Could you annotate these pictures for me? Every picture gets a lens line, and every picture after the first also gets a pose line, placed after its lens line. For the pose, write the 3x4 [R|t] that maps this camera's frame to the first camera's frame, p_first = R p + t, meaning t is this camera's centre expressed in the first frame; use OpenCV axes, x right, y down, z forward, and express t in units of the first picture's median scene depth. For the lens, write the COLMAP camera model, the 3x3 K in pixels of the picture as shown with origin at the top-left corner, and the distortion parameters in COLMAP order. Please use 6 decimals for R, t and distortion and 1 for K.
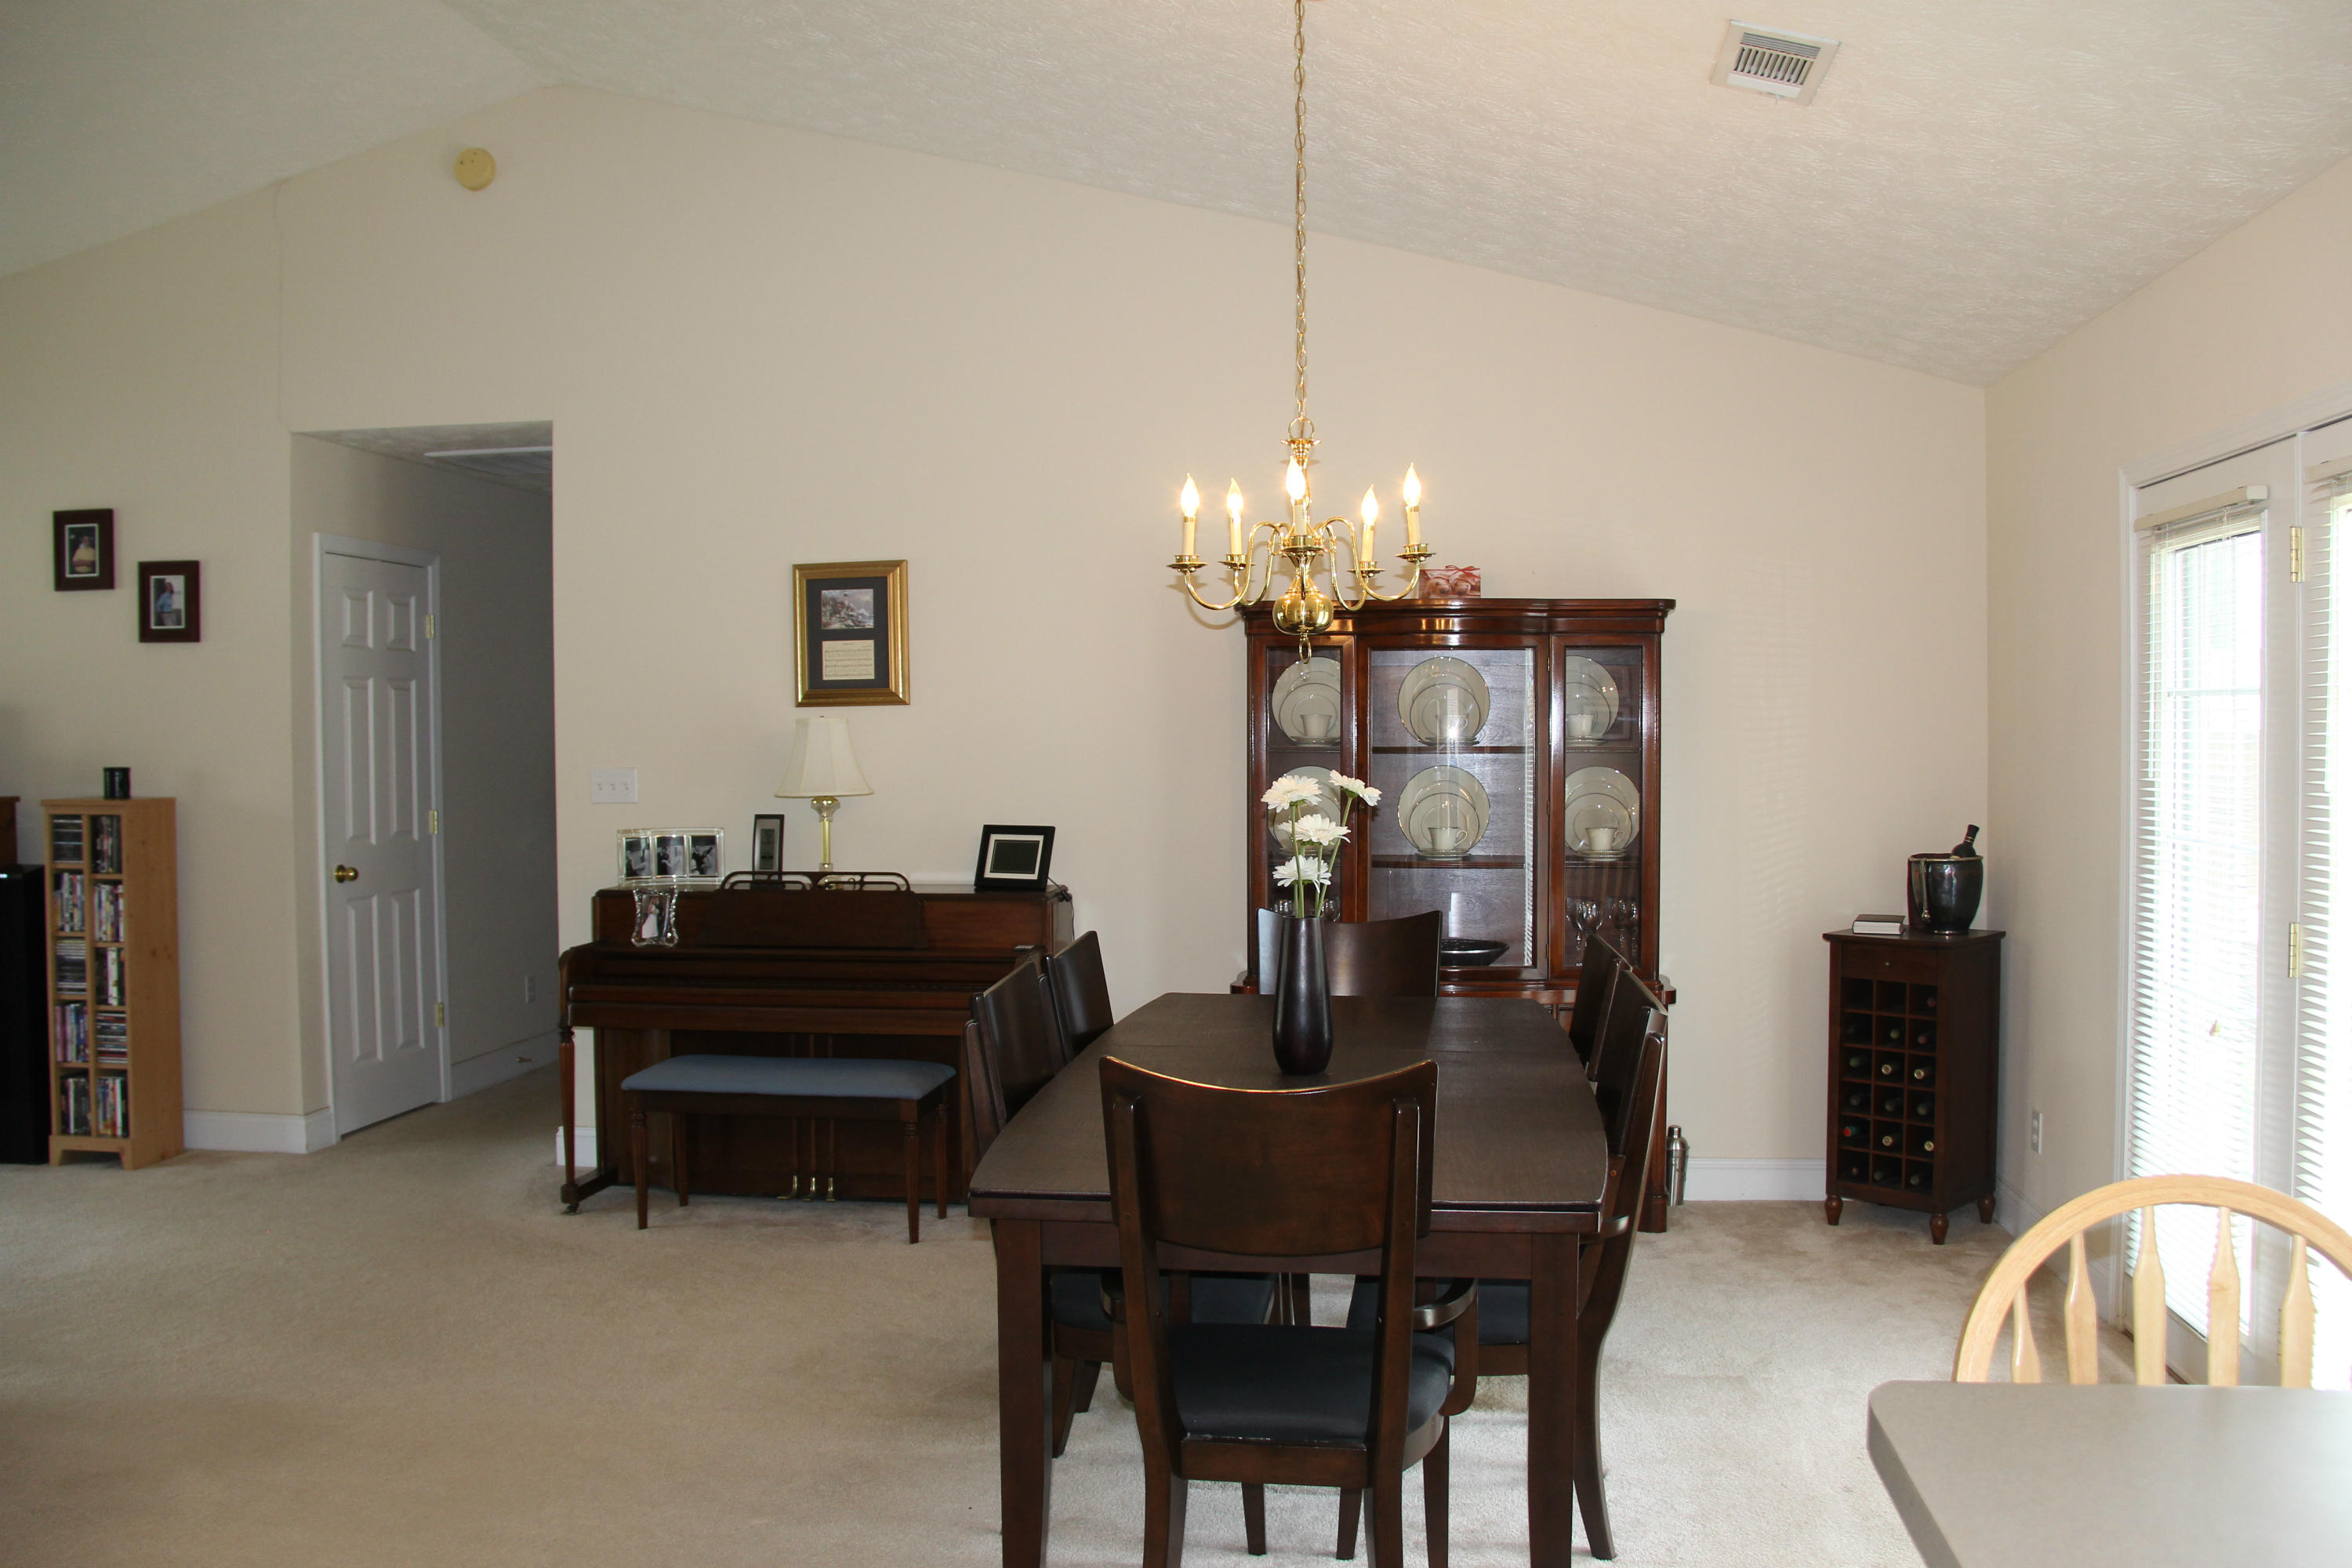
lens RADIAL K [[1961.9, 0, 1212.6], [0, 1961.9, 813.0], [0, 0, 1]] dist [-0.194364, 0.166891]
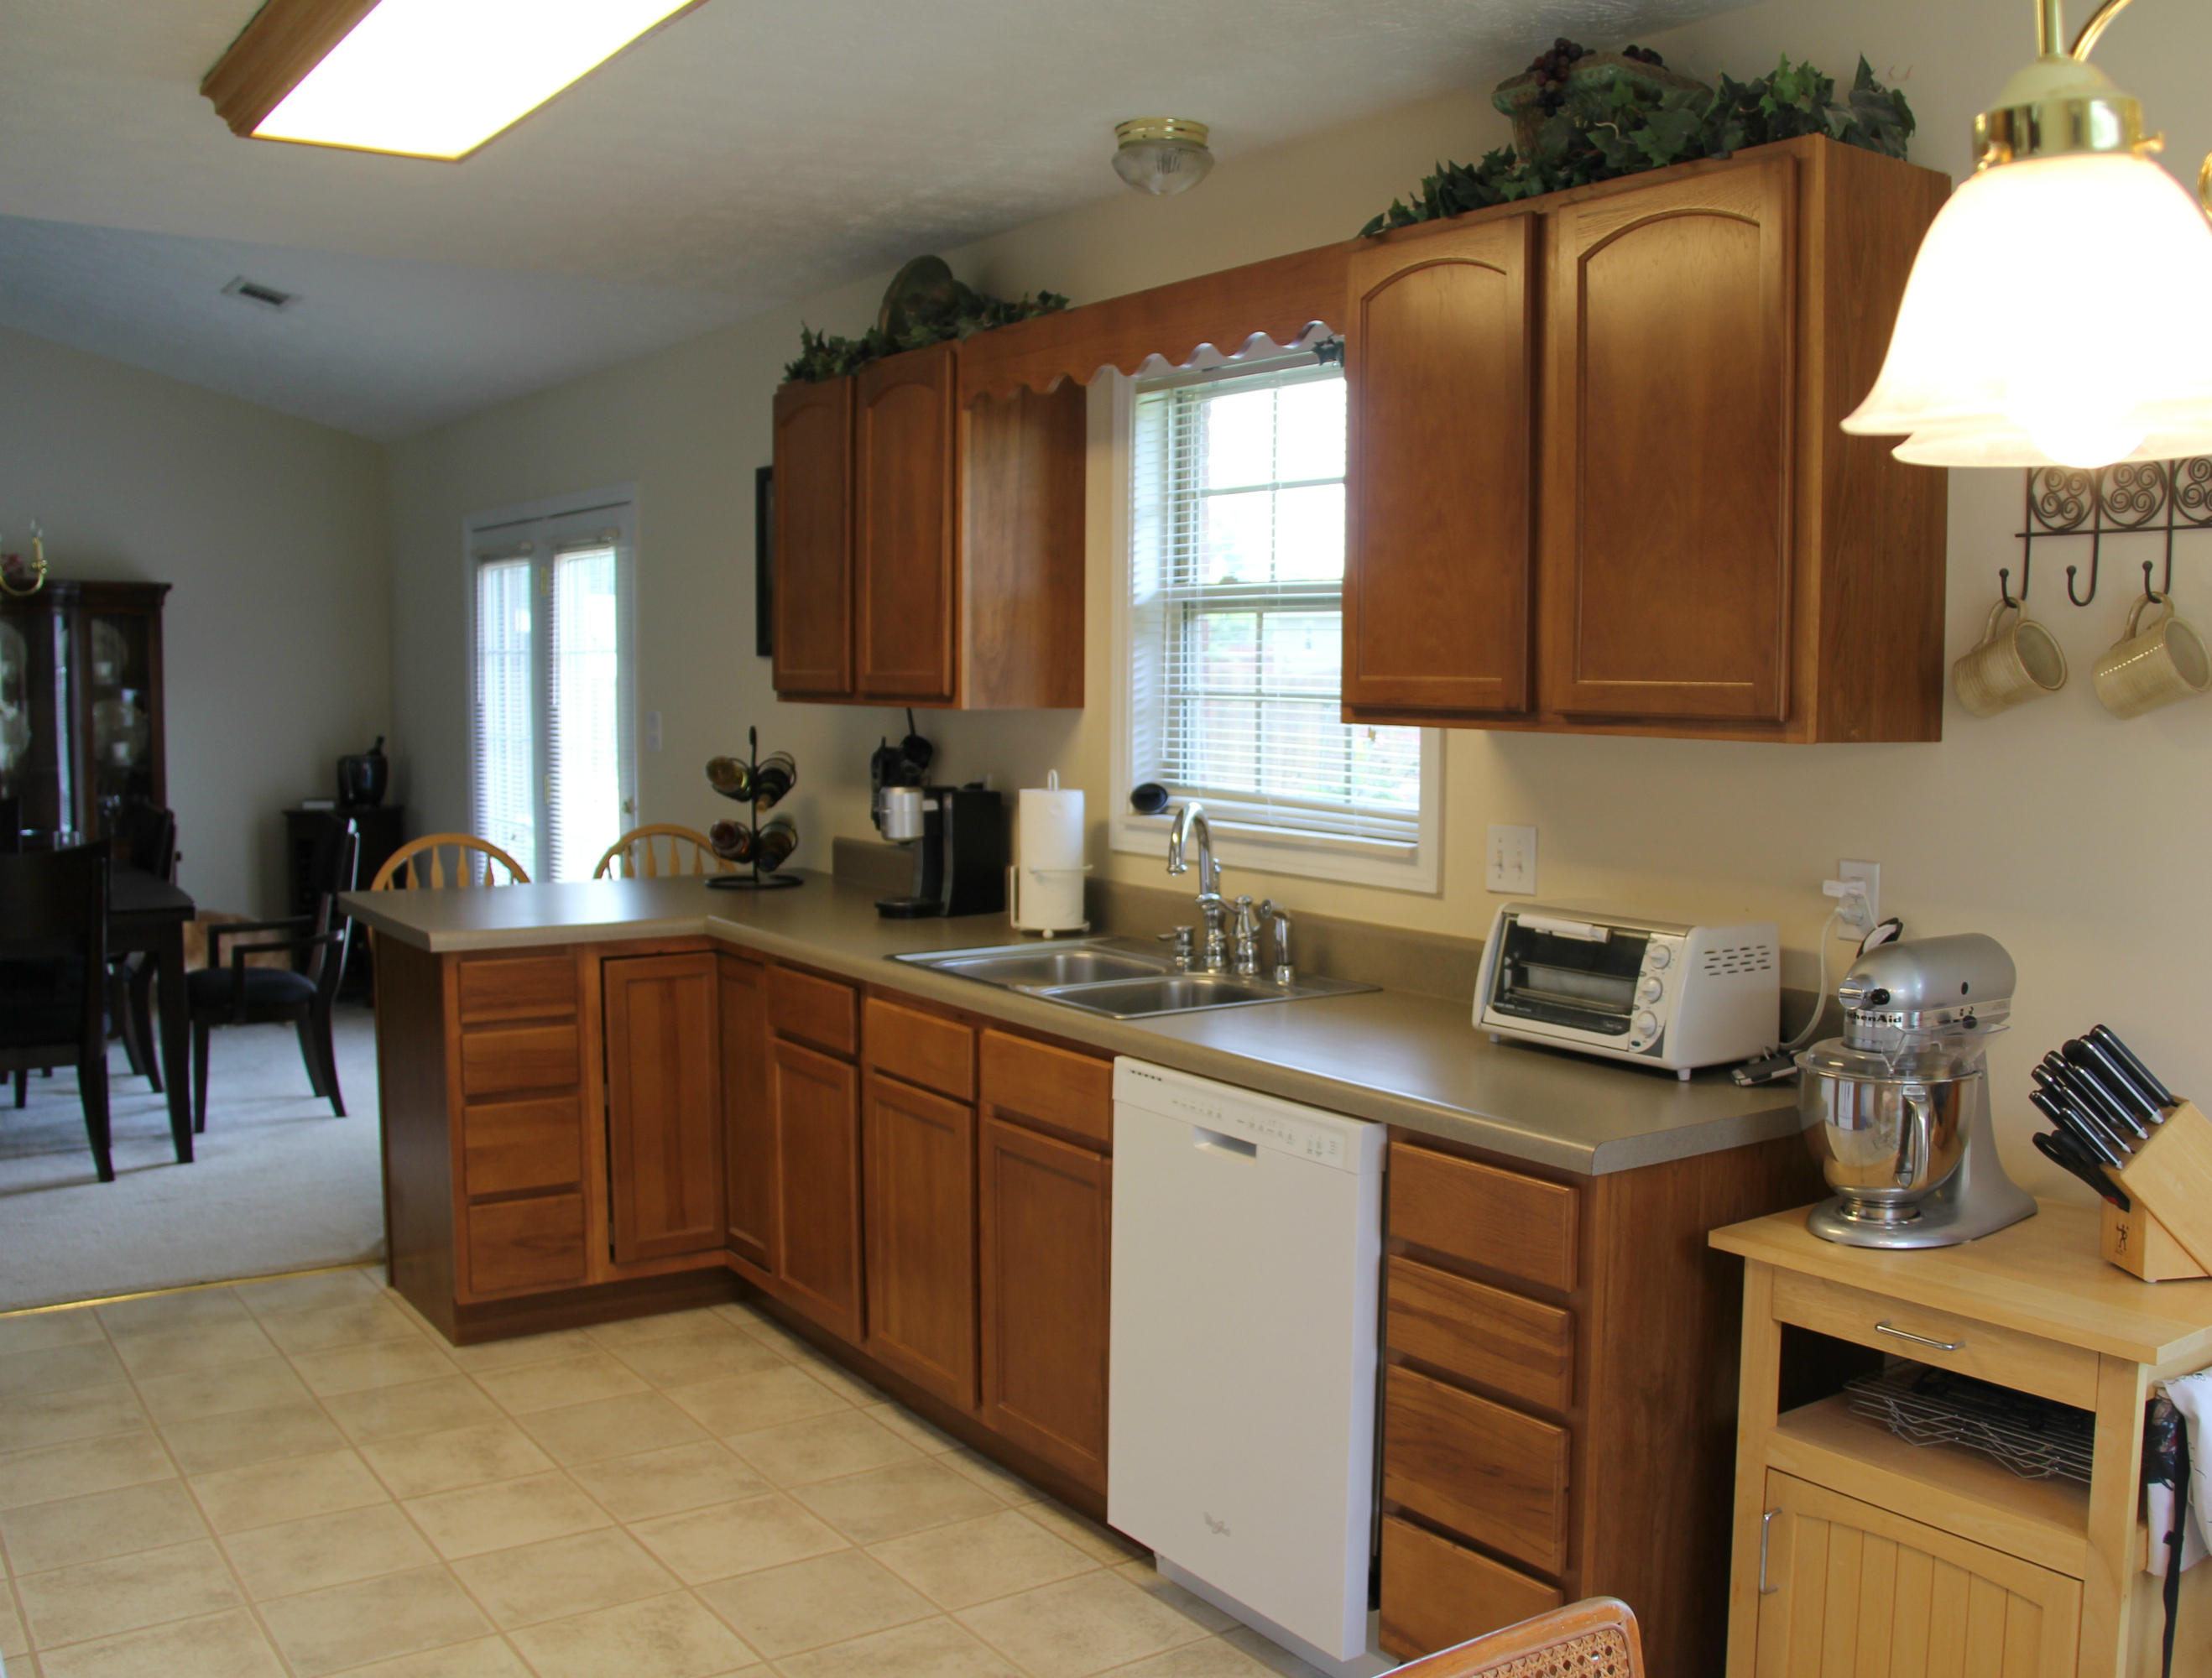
lens RADIAL K [[2060.5, 0, 1106.0], [0, 2060.5, 839.0], [0, 0, 1]] dist [-0.115653, 0.000890]
pose [[0.755809, -0.044514, 0.653278, -0.201815], [0.015613, 0.998628, 0.049983, 0.014991], [-0.654606, -0.027578, 0.755467, -0.539211]]
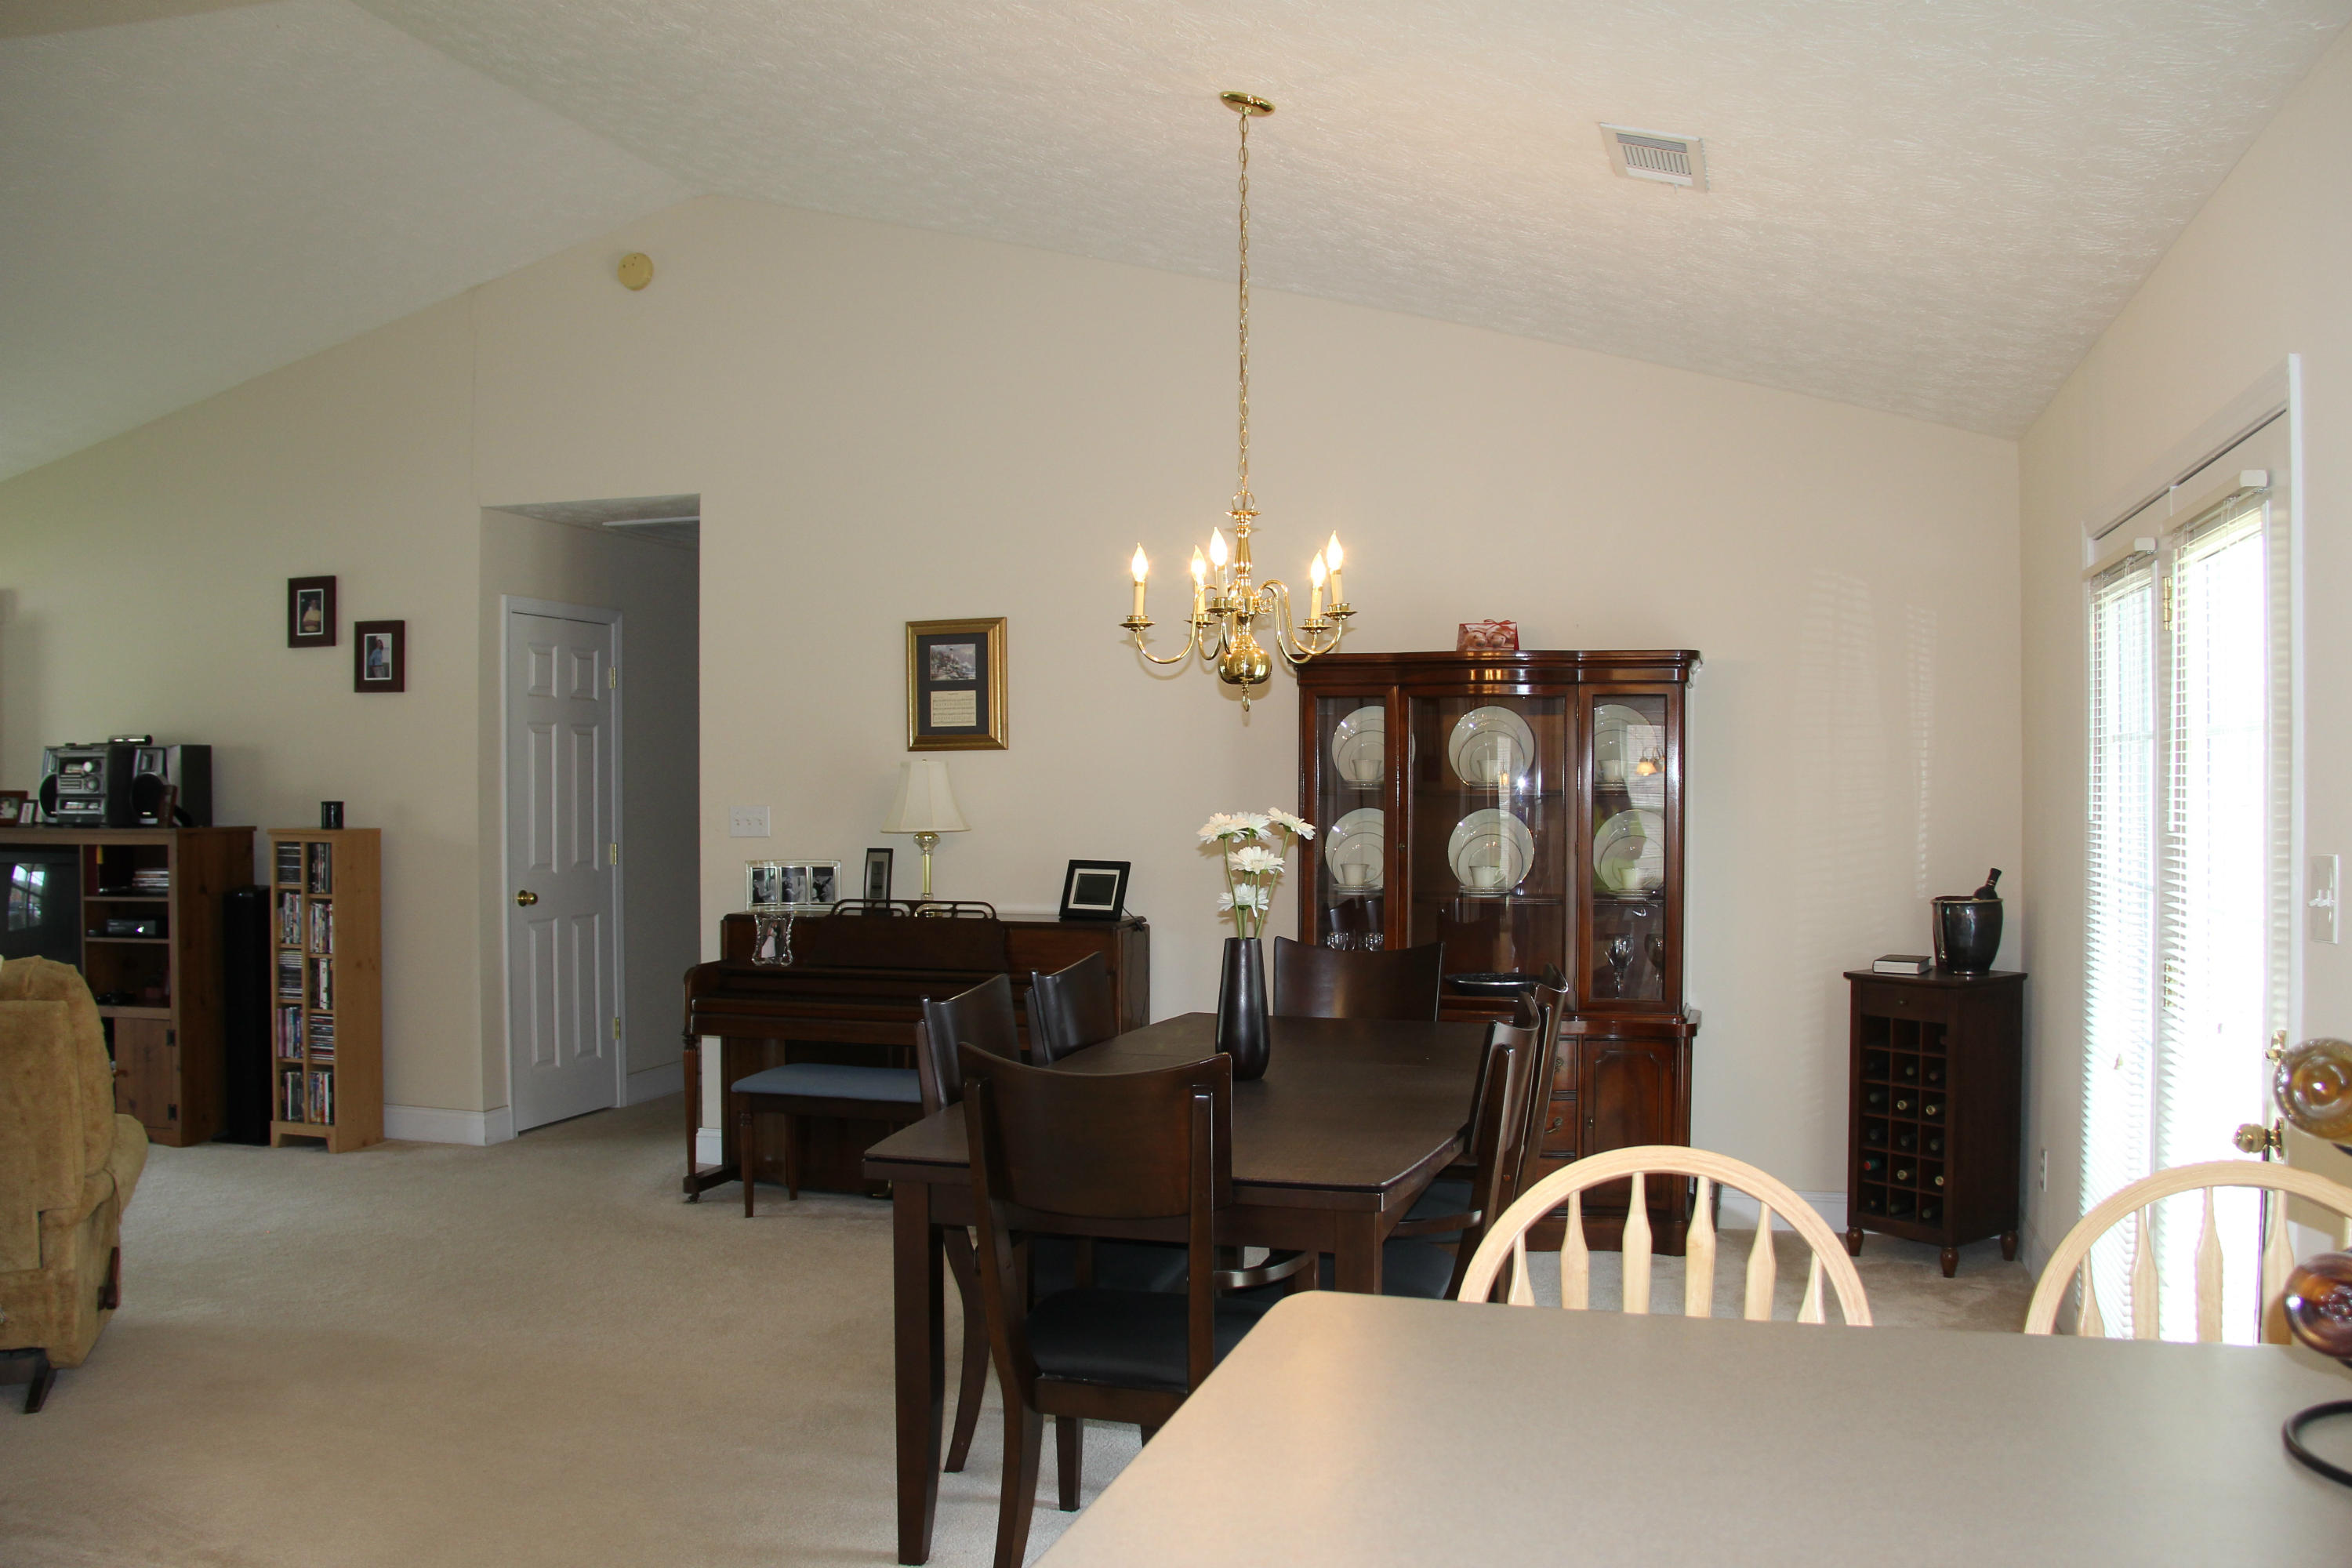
lens RADIAL K [[1952.5, 0, 1180.4], [0, 1952.5, 824.2], [0, 0, 1]] dist [-0.195145, 0.182685]
pose [[0.987444, 0.007898, -0.157771, 0.114427], [-0.010920, 0.999773, -0.018300, 0.005347], [0.157591, 0.019793, 0.987306, -0.062924]]
